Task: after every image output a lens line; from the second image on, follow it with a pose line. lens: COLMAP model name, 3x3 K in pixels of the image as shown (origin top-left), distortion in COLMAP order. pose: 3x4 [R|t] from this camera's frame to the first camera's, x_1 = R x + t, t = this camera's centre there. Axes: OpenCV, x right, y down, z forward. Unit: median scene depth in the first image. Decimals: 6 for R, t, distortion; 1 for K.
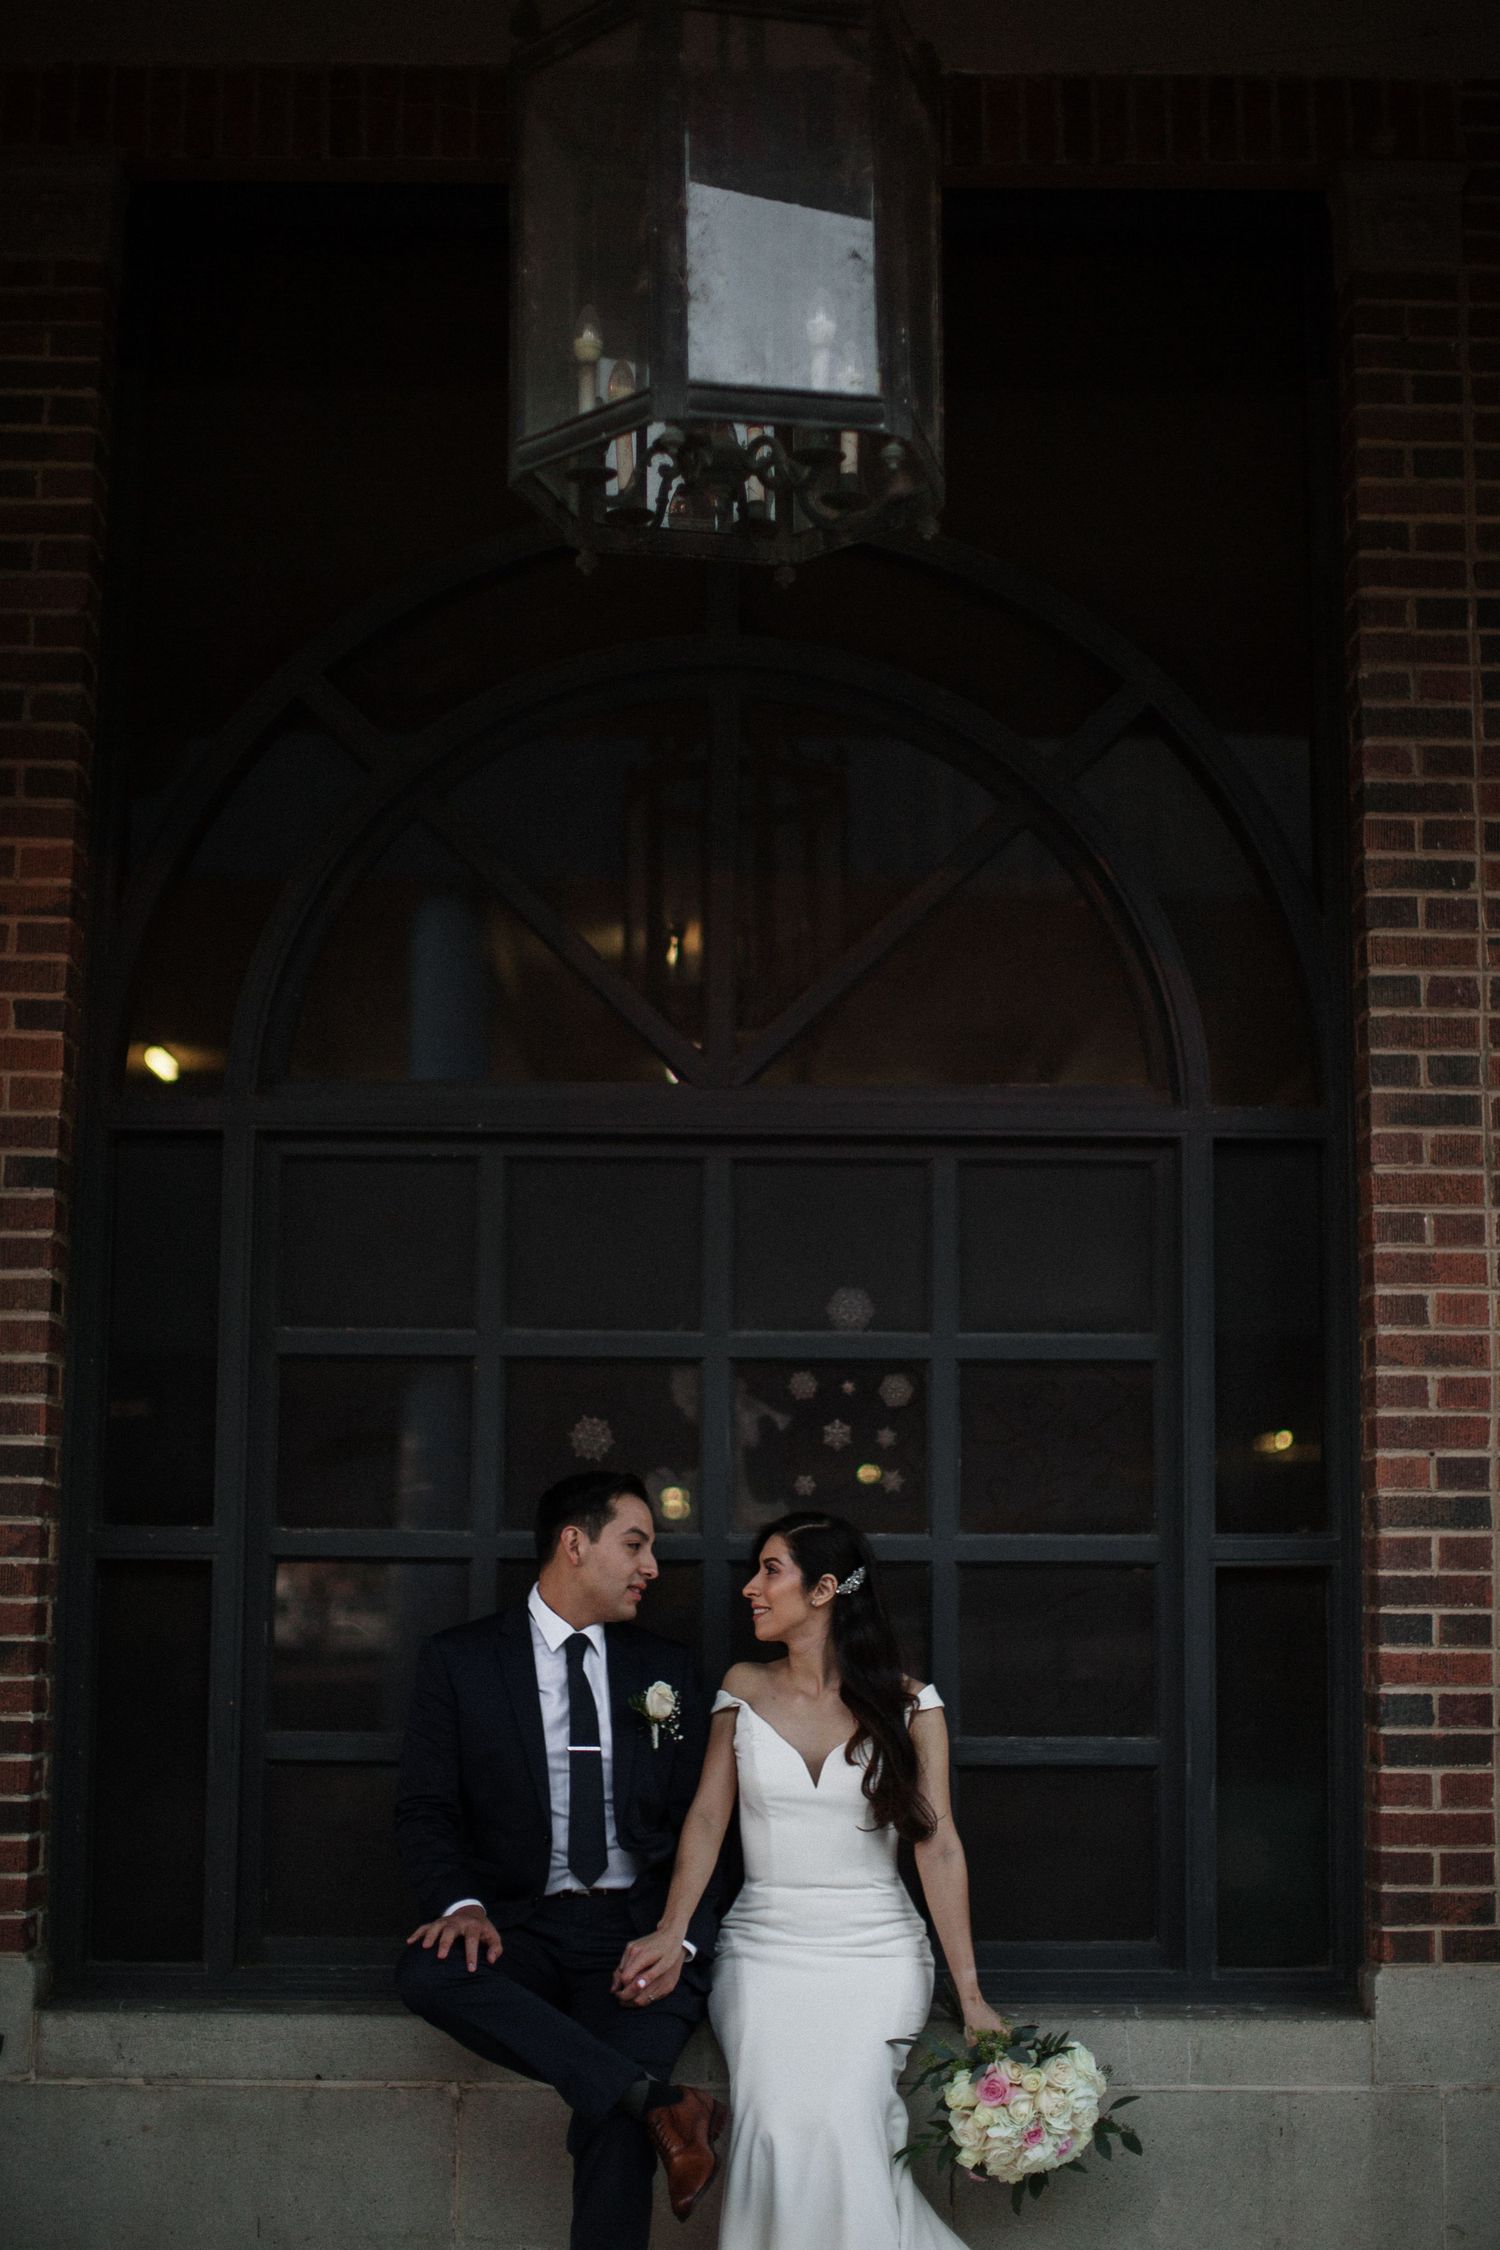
lens RADIAL K [[3237.2, 0, 756.9], [0, 3237.2, 1188.0], [0, 0, 1]] dist [-0.115424, 0.143117]
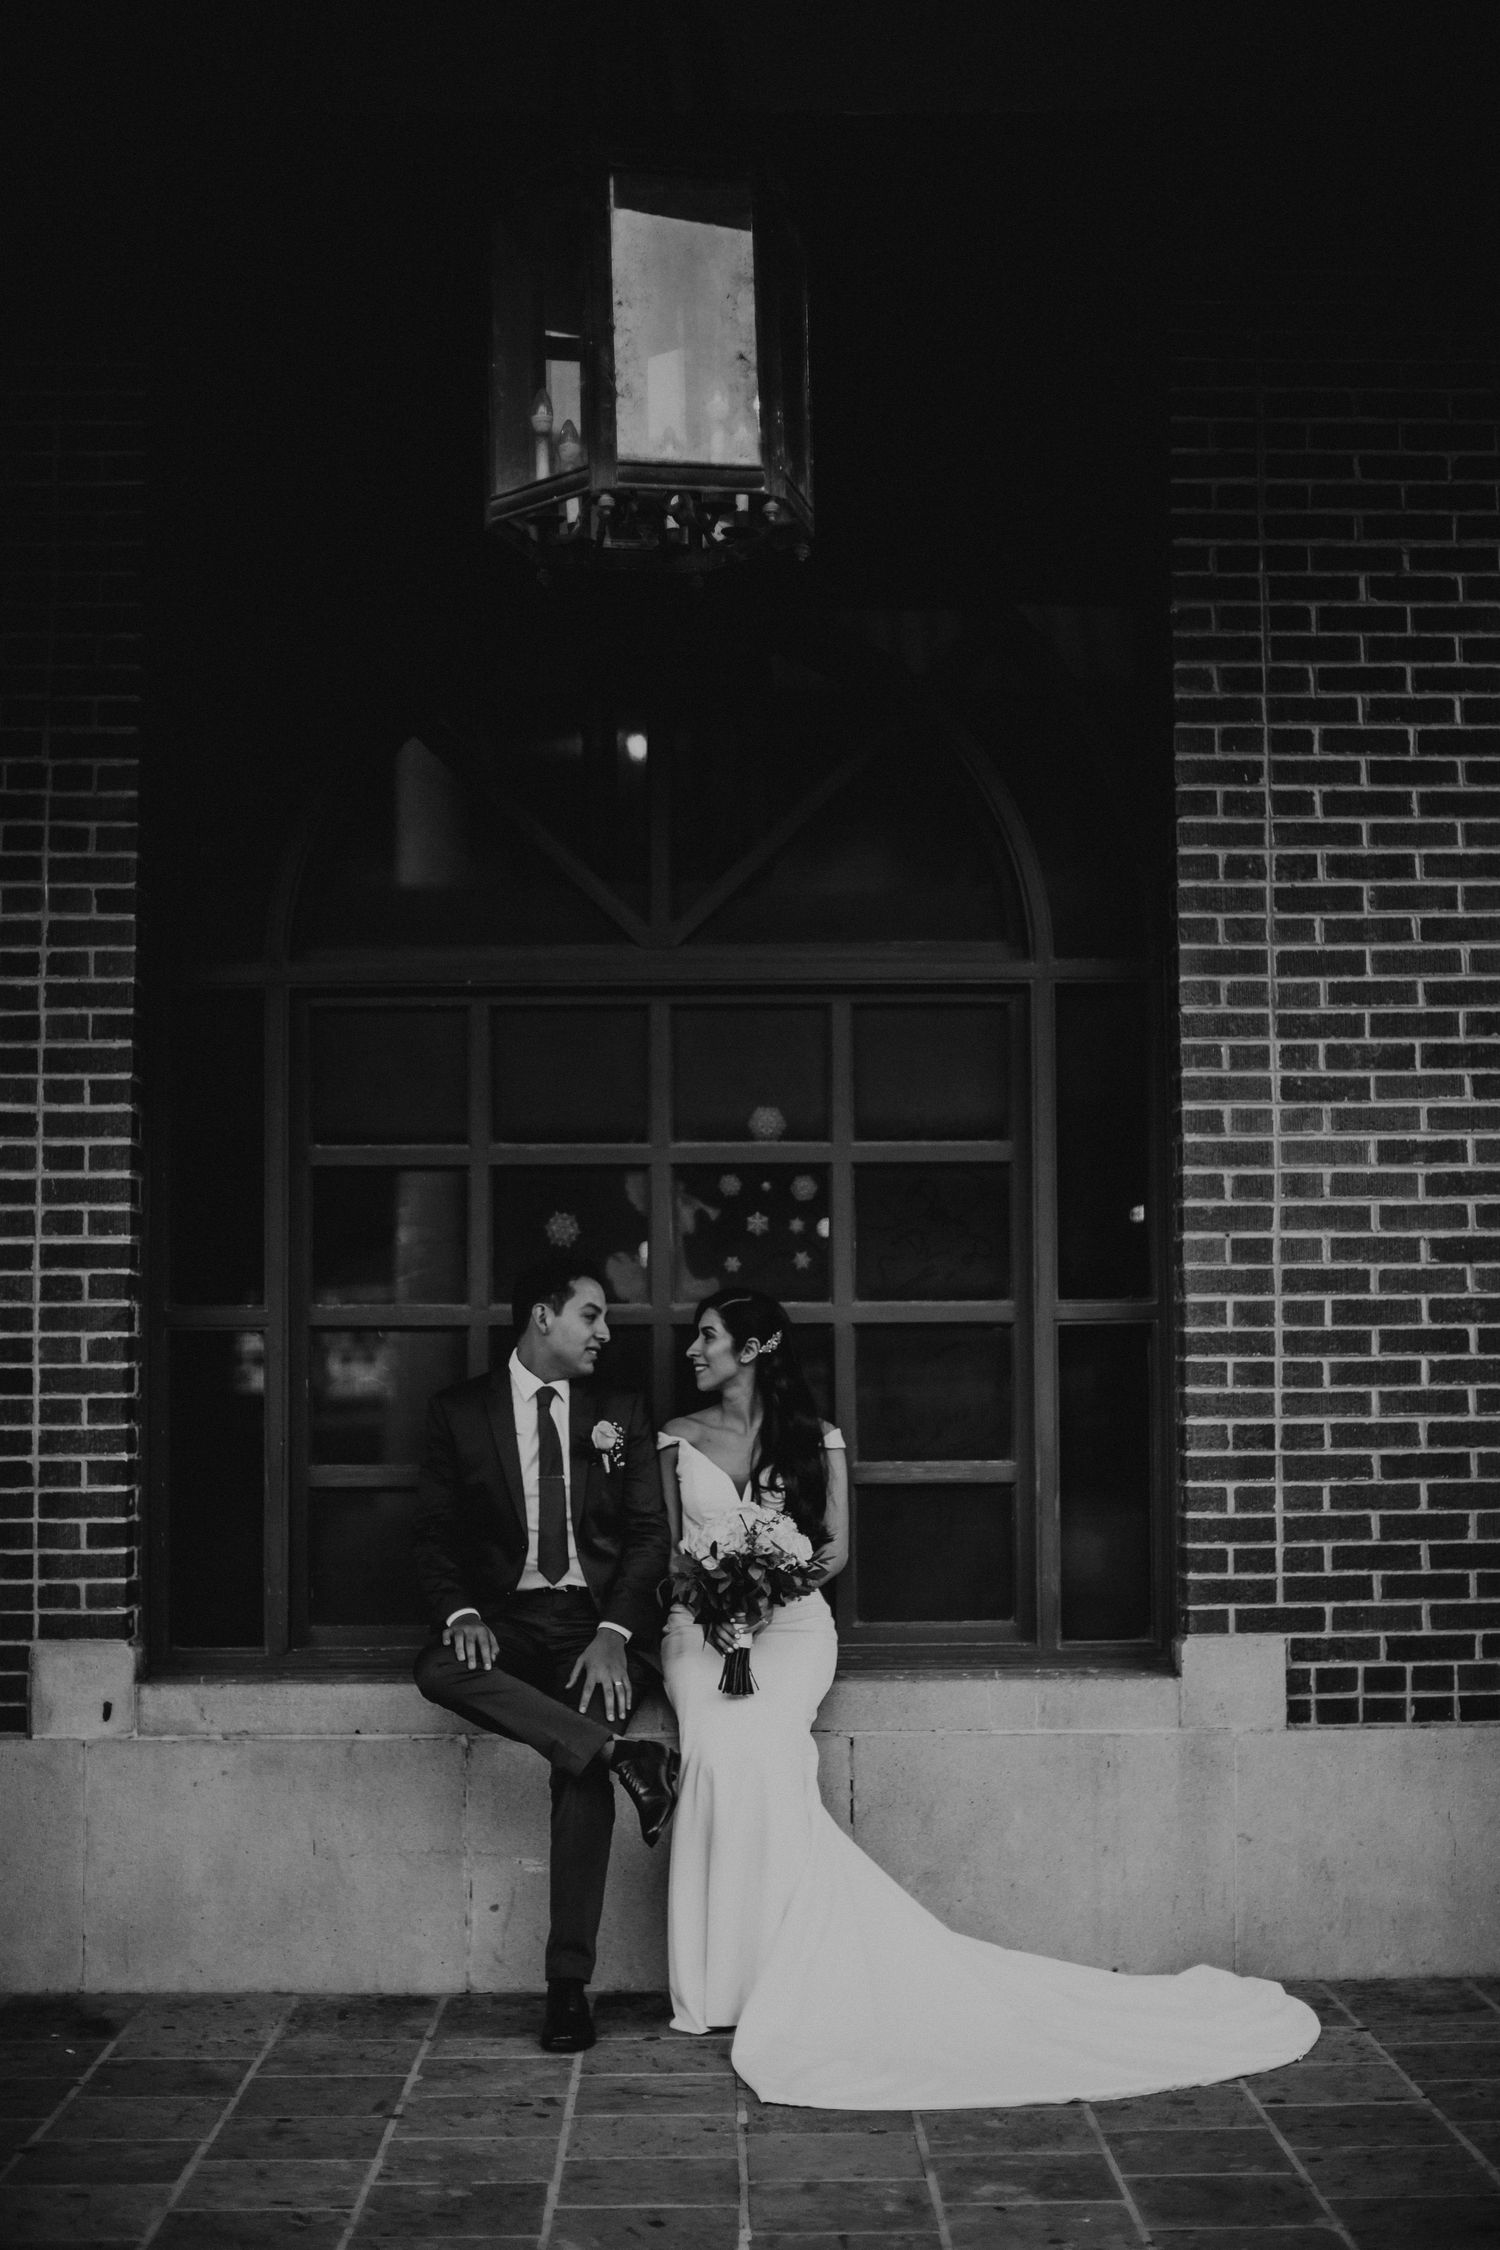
lens RADIAL K [[3237.2, 0, 756.9], [0, 3237.2, 1188.0], [0, 0, 1]] dist [-0.115424, 0.143117]
pose [[0.999901, -0.013067, 0.005287, 0.018555], [0.012598, 0.996658, 0.080705, -0.040431], [-0.006324, -0.080631, 0.996724, -0.260133]]
